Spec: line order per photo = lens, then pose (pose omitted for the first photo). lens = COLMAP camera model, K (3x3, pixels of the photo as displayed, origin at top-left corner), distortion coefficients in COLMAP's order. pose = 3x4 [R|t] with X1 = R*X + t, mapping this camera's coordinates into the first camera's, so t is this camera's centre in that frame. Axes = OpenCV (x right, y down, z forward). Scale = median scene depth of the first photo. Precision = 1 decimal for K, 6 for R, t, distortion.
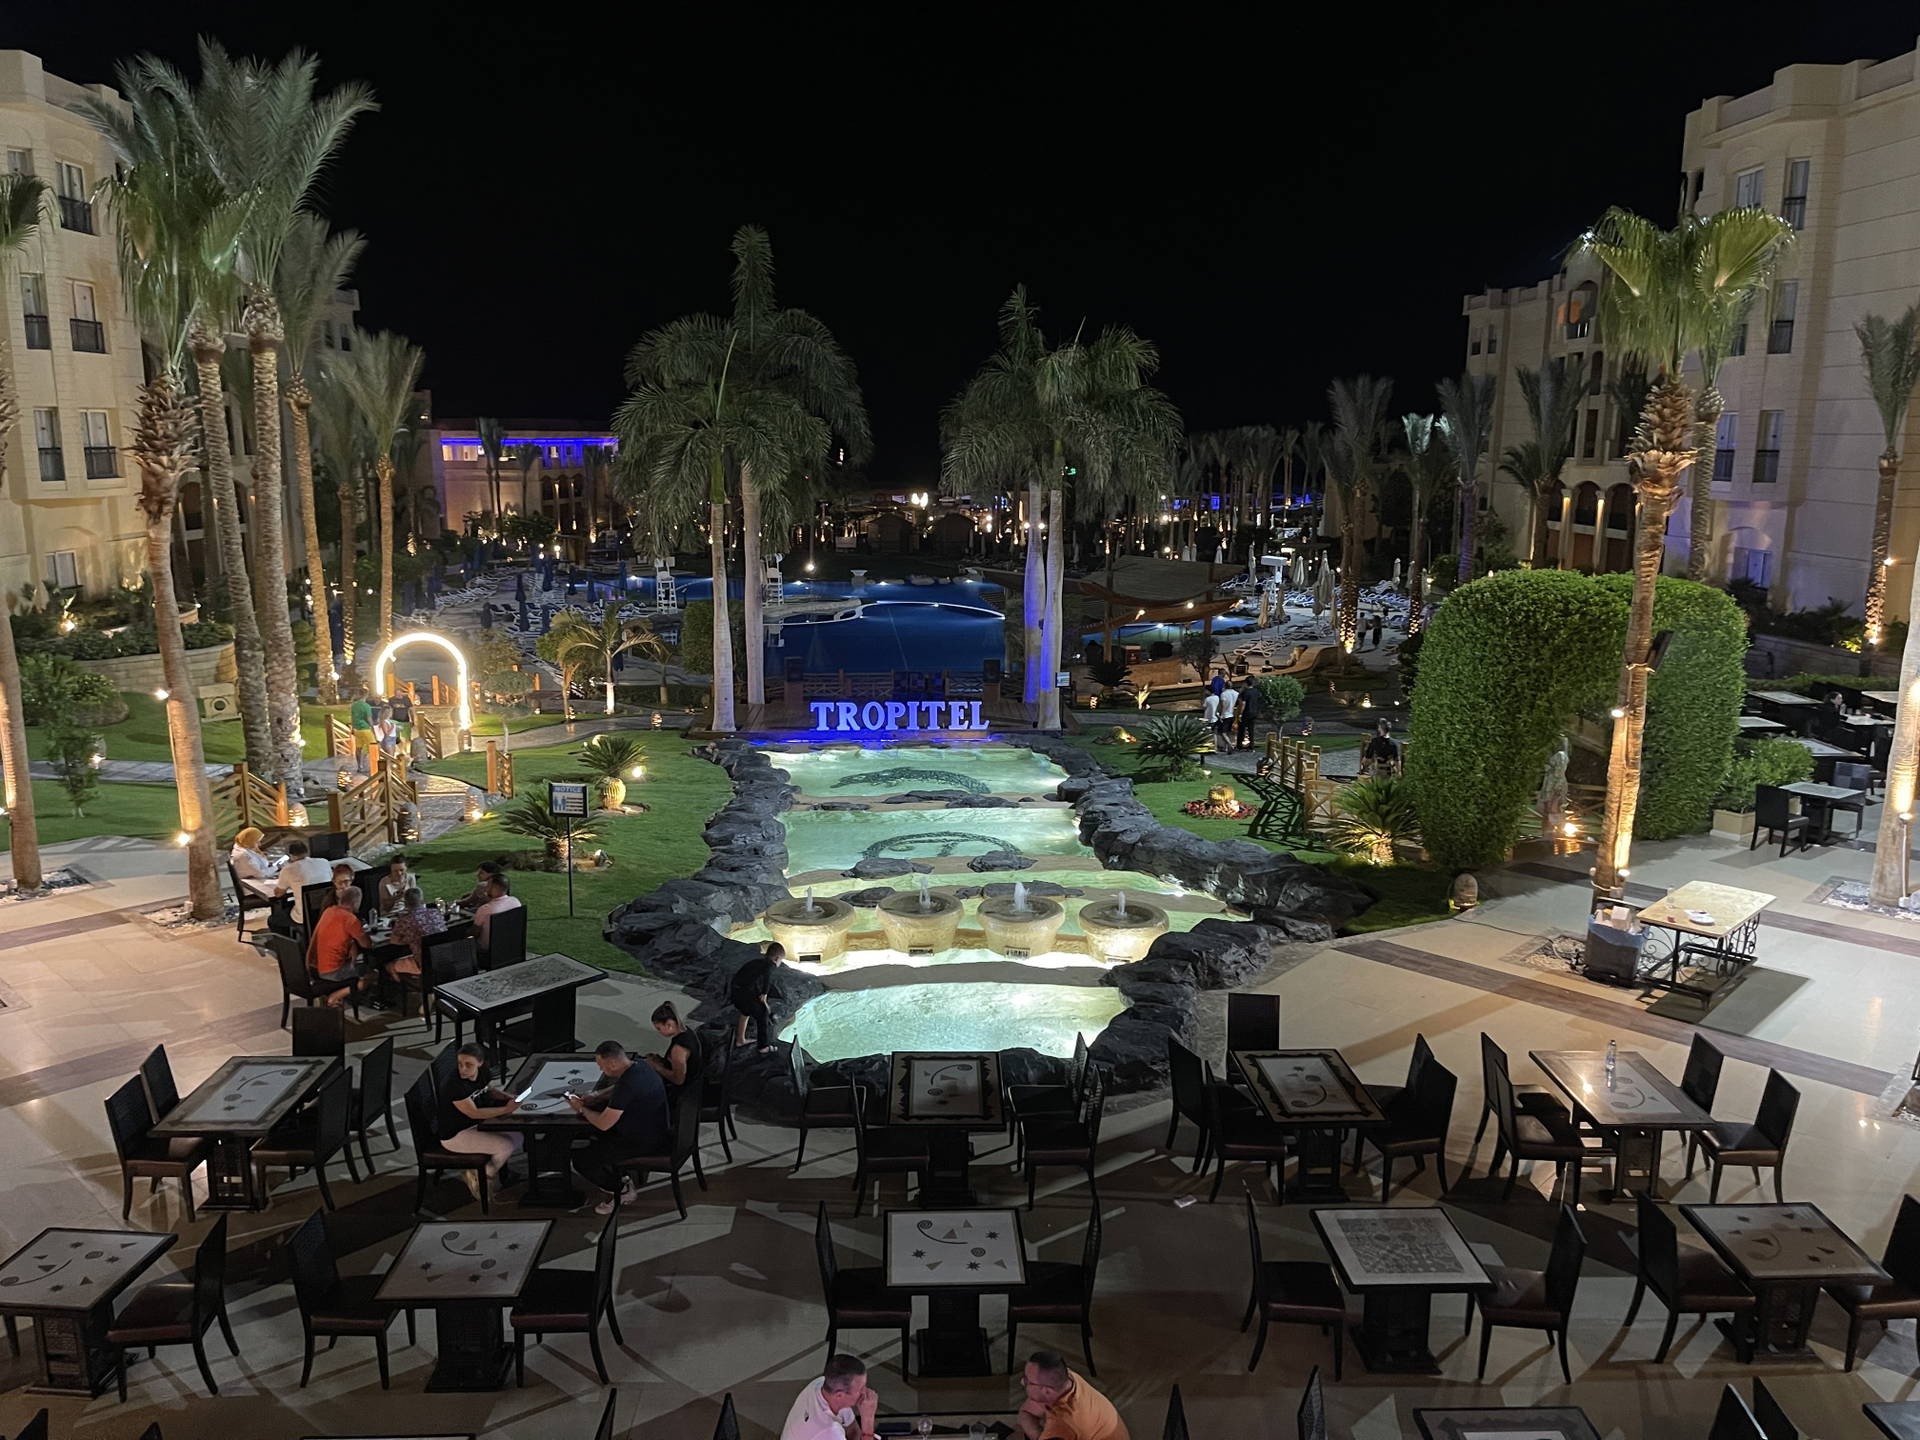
lens RADIAL K [[1455.2, 0, 956.0], [0, 1455.2, 755.6], [0, 0, 1]] dist [0.093269, -0.133259]
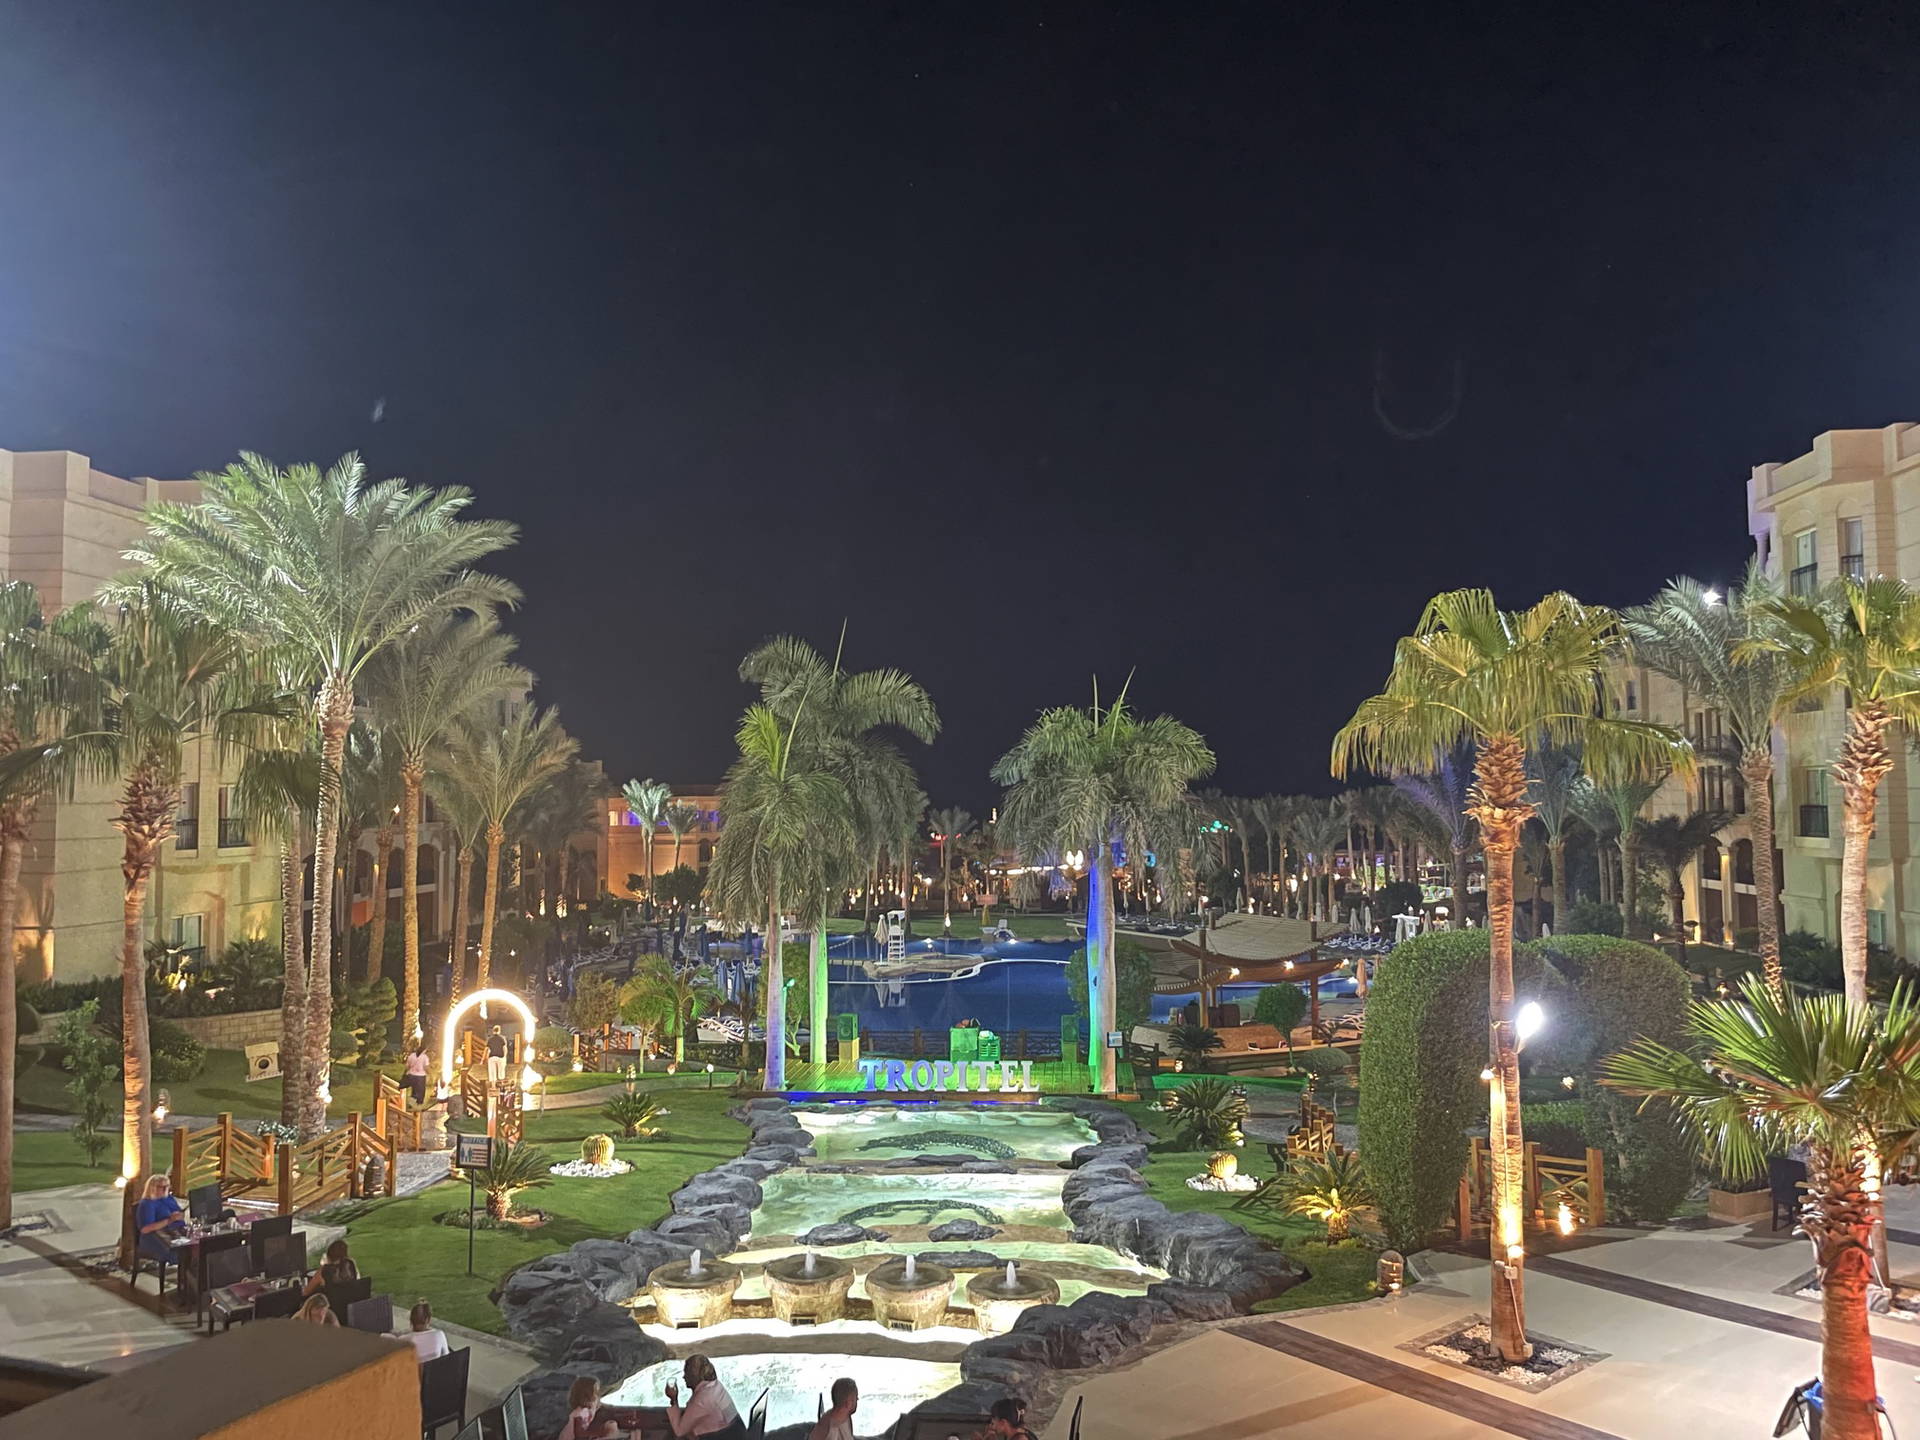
lens RADIAL K [[1489.4, 0, 960.0], [0, 1489.4, 720.0], [0, 0, 1]] dist [0.093442, -0.138197]
pose [[0.992845, -0.016663, -0.118242, 0.123057], [-0.014978, 0.965018, -0.261755, 0.006315], [0.118467, 0.261653, 0.957864, -0.025745]]
